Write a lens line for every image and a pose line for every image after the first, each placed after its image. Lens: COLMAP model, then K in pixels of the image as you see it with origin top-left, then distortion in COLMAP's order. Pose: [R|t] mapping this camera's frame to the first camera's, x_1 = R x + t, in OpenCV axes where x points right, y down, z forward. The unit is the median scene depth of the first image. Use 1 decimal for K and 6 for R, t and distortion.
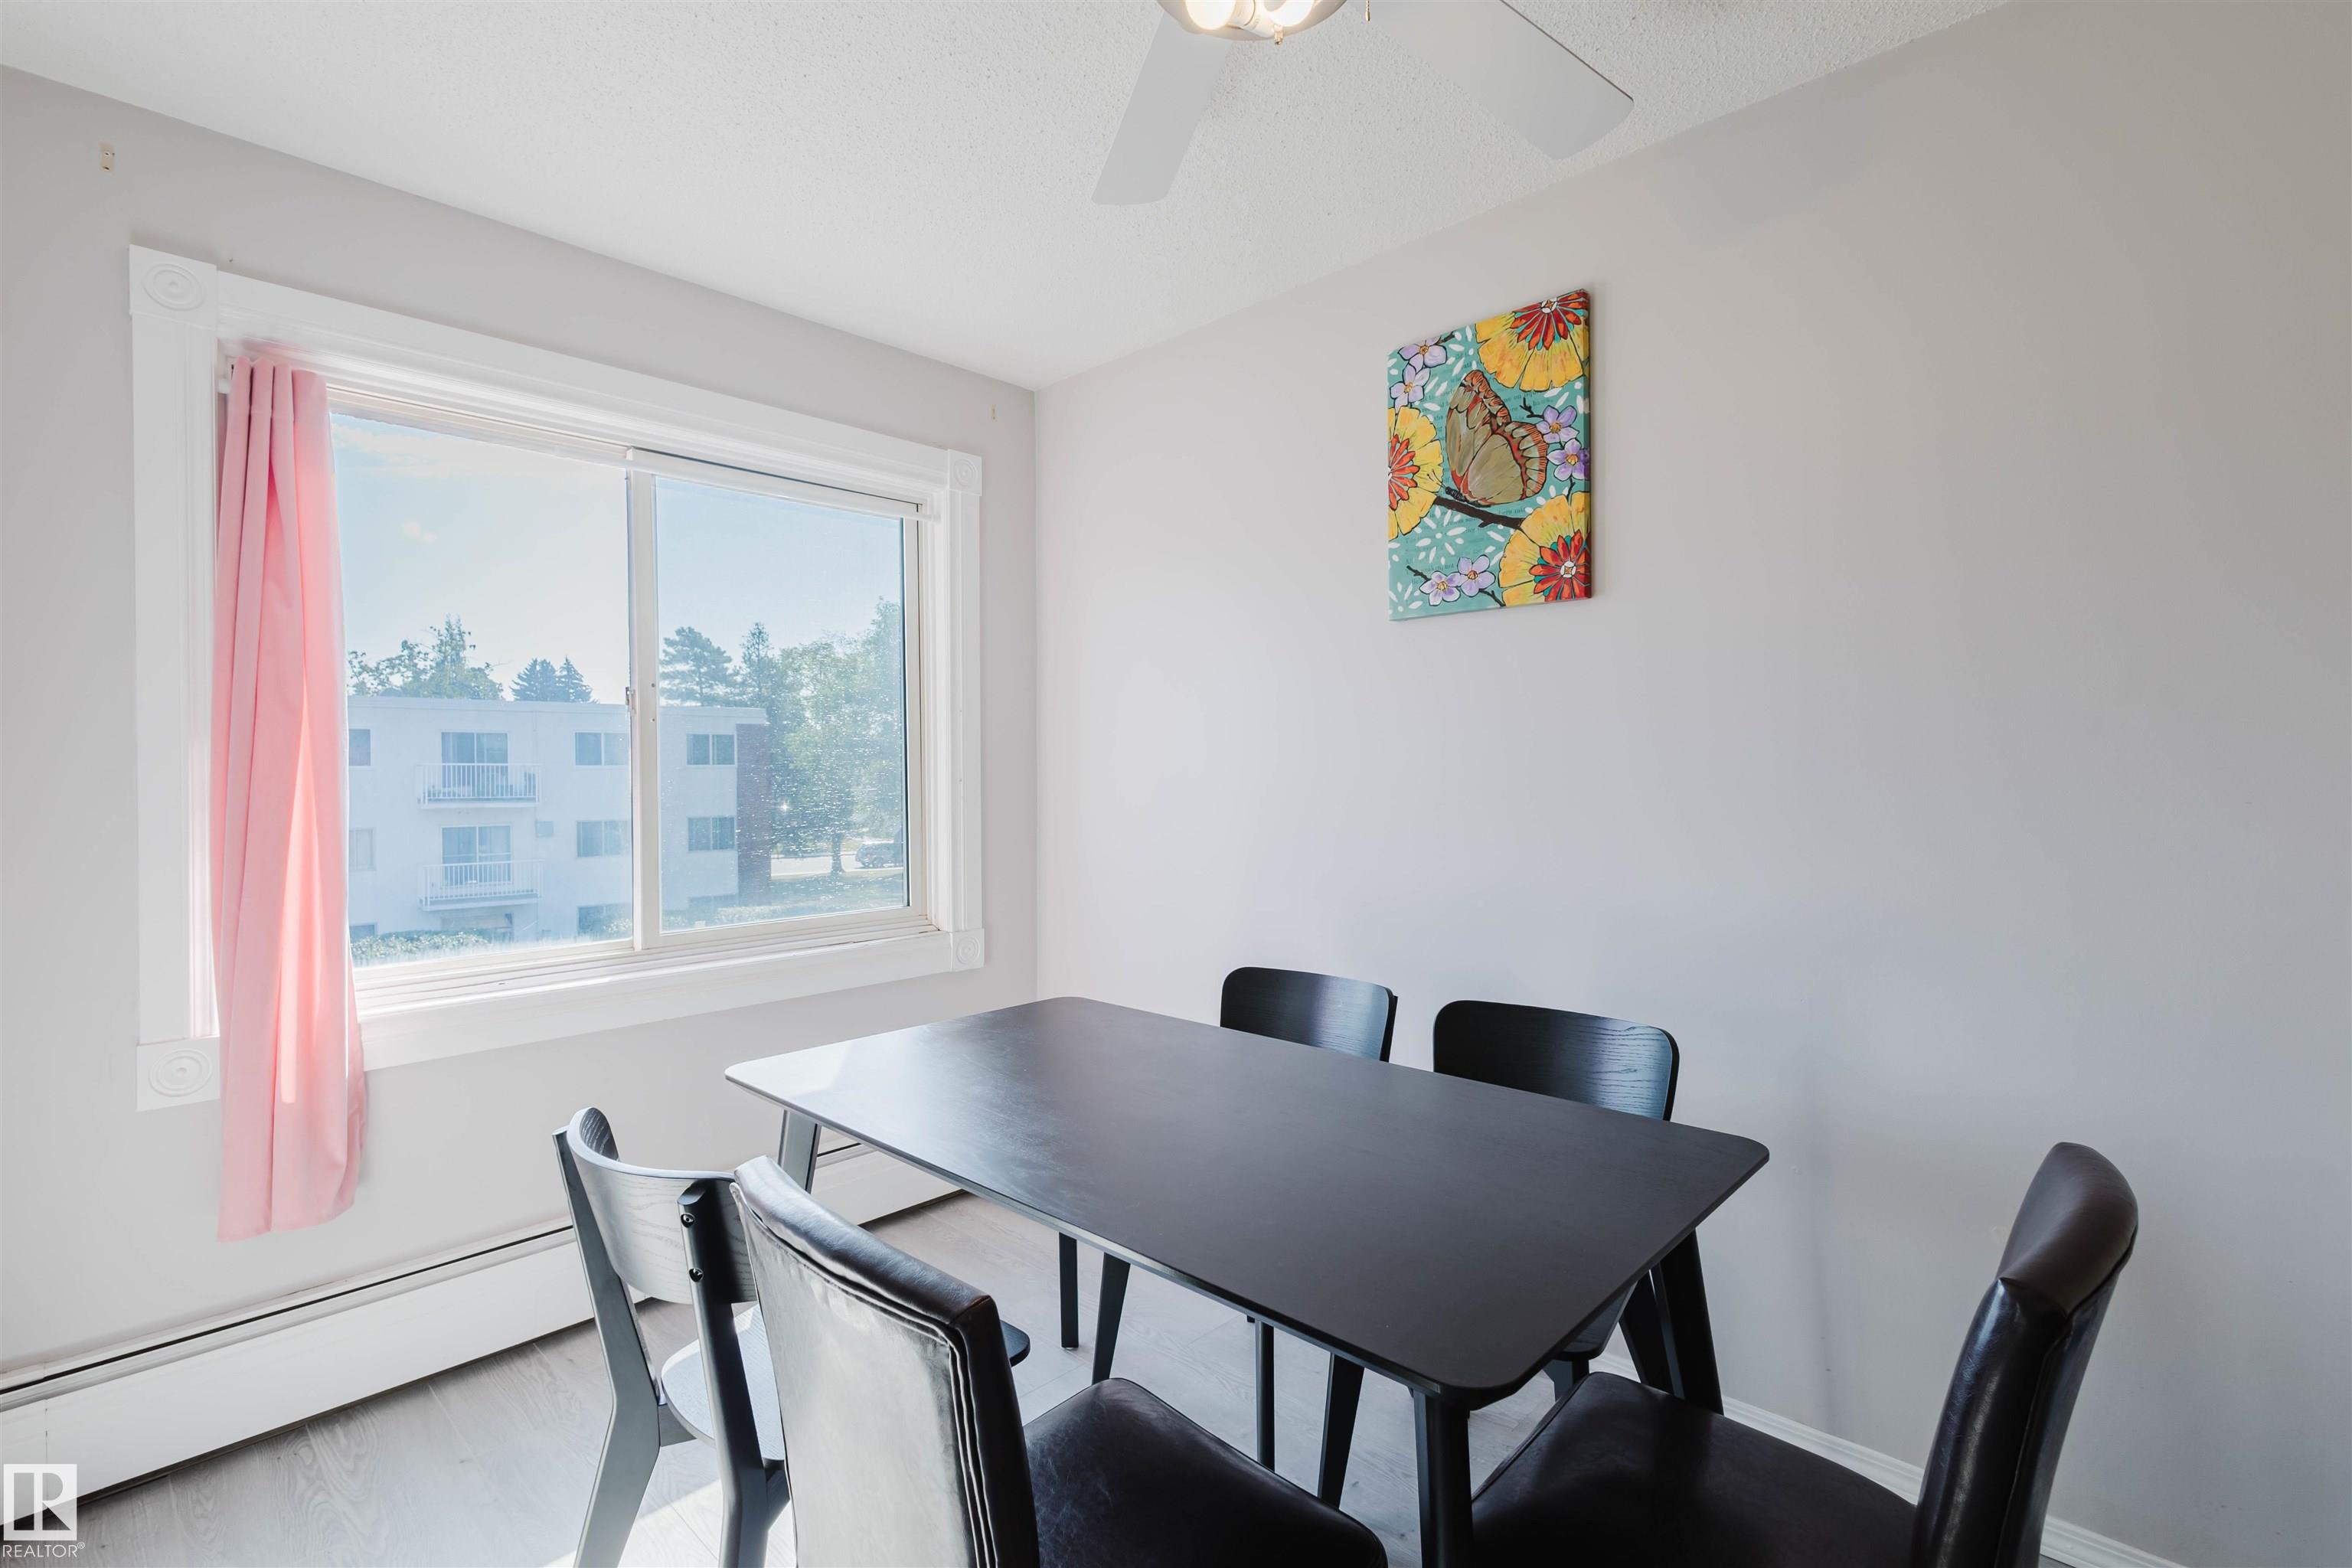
lens RADIAL K [[1082.0, 0, 1185.5], [0, 1082.0, 773.7], [0, 0, 1]] dist [0.015417, -0.004910]
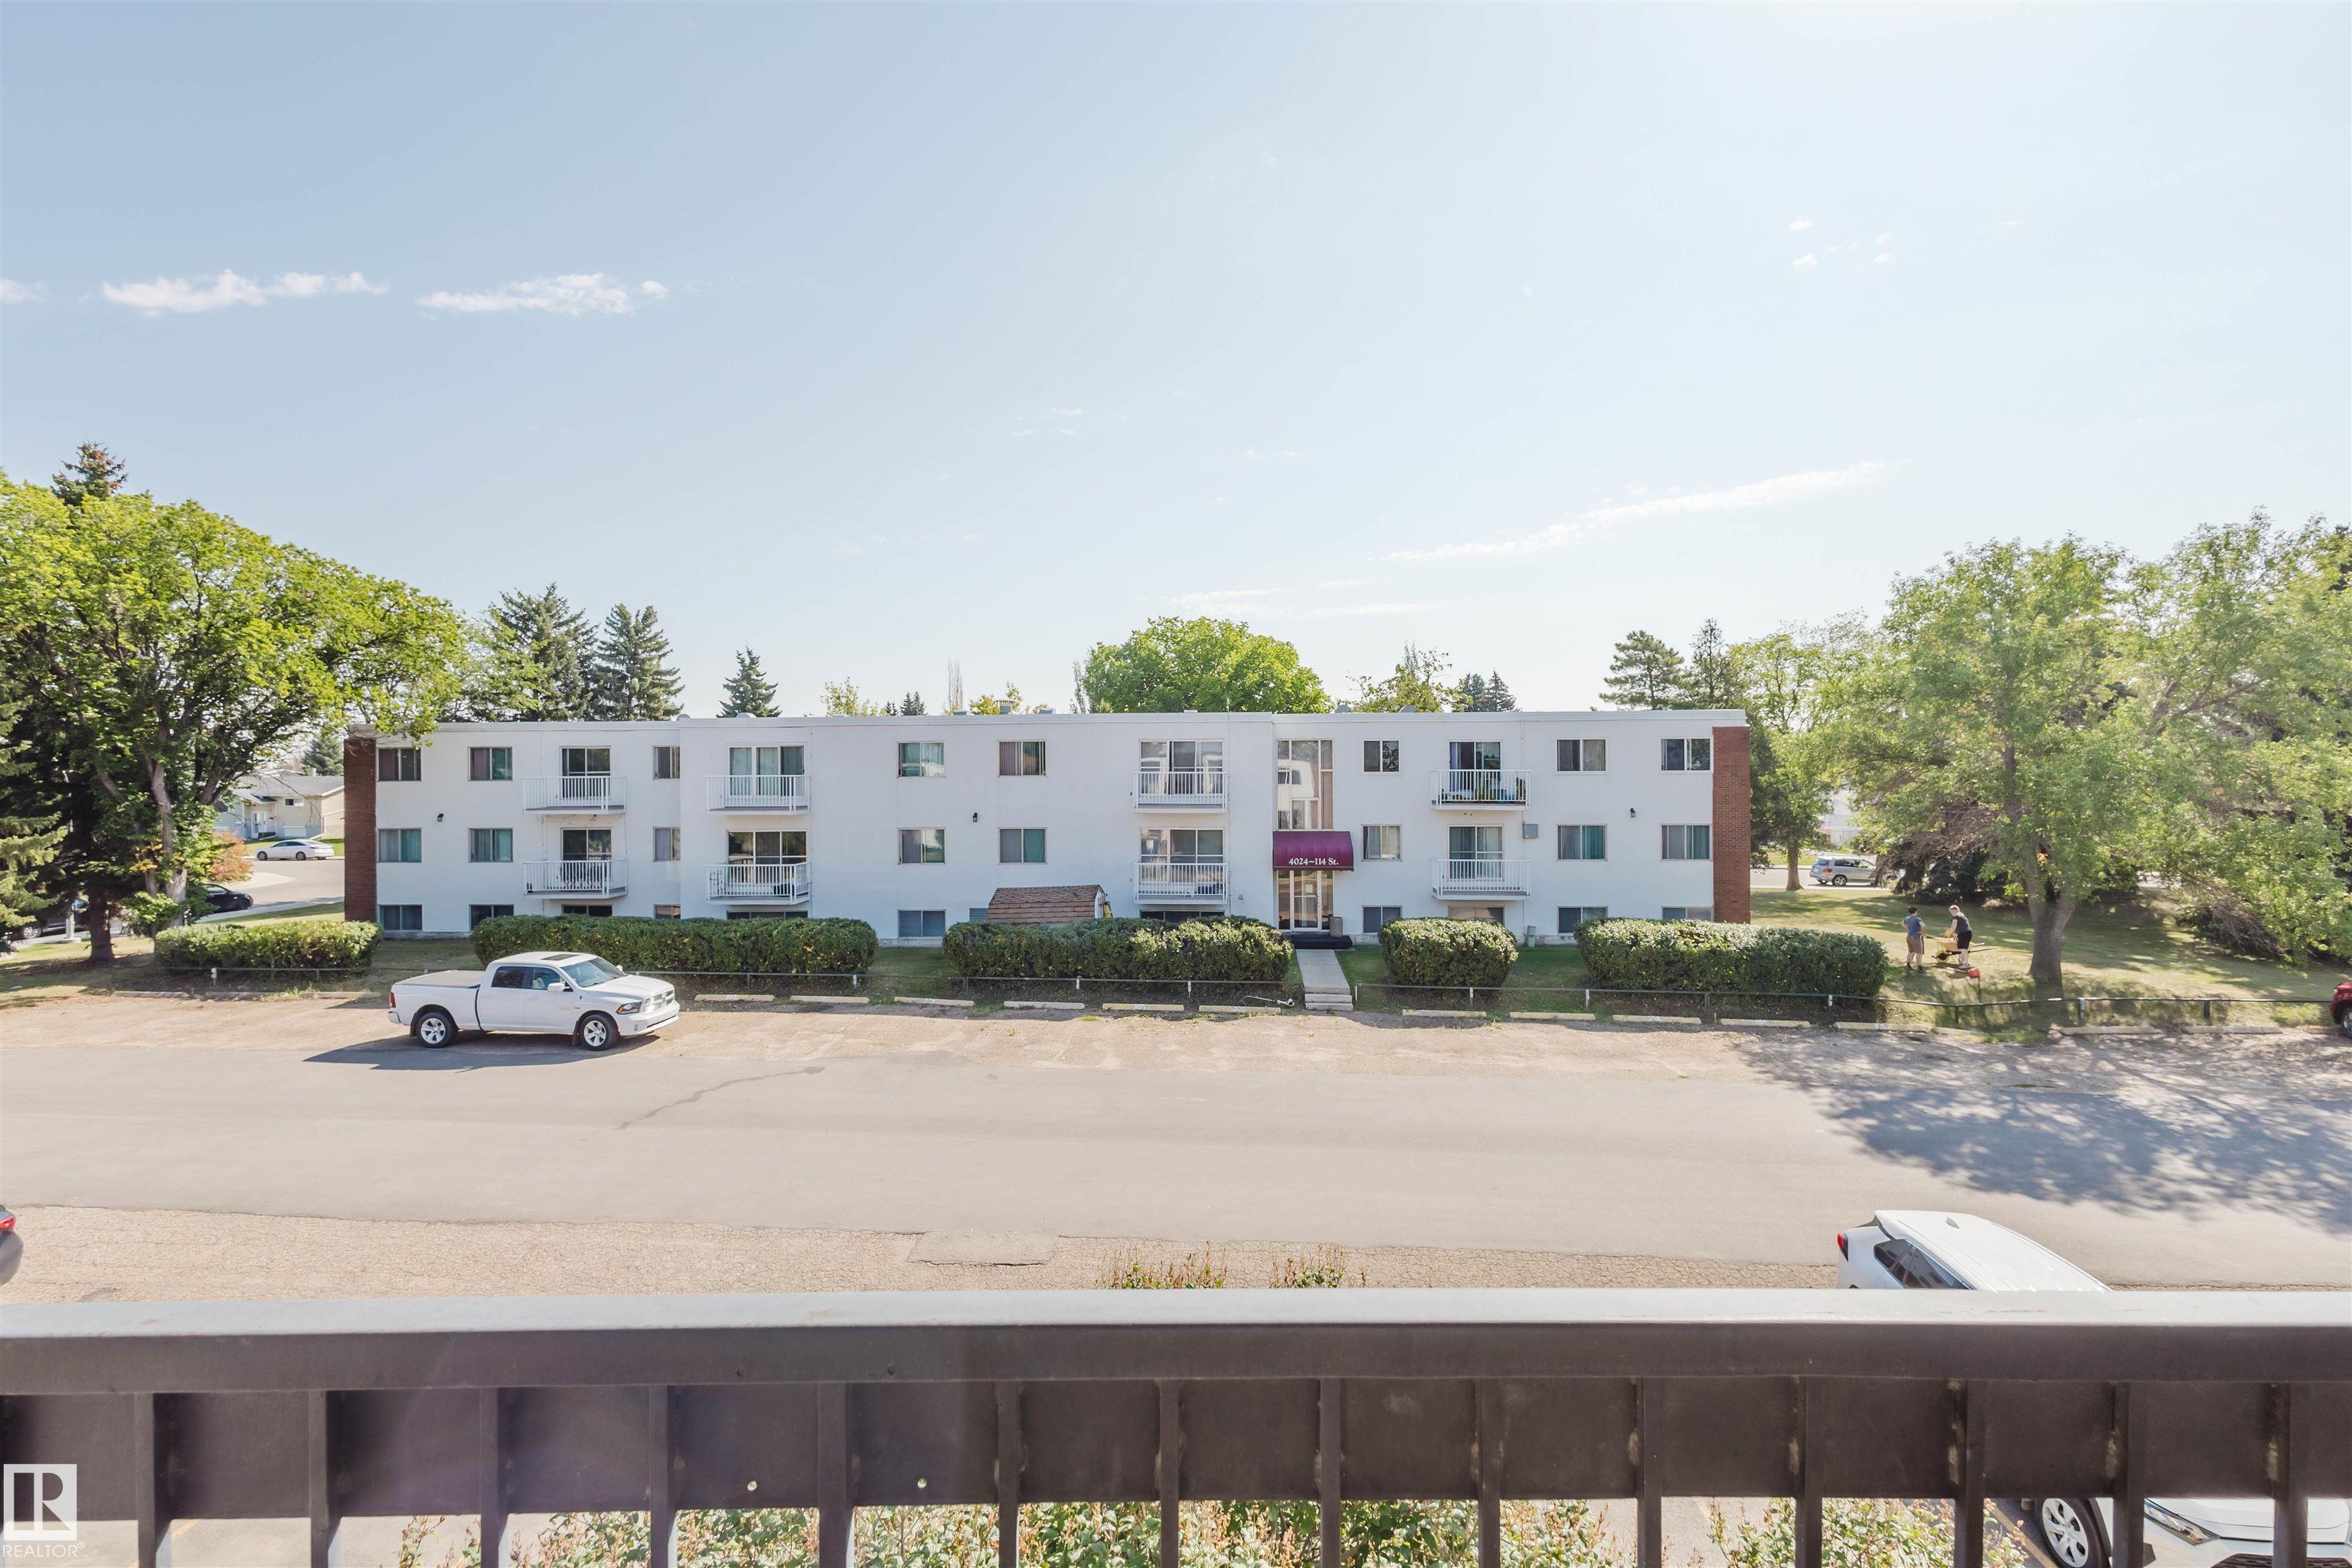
lens RADIAL K [[1082.0, 0, 1168.9], [0, 1082.0, 749.8], [0, 0, 1]] dist [0.015417, -0.004910]
pose [[0.706424, -0.013445, -0.707661, -1.149563], [-0.003919, 0.999730, -0.022907, -0.034564], [0.707778, 0.018956, 0.706180, -0.036145]]
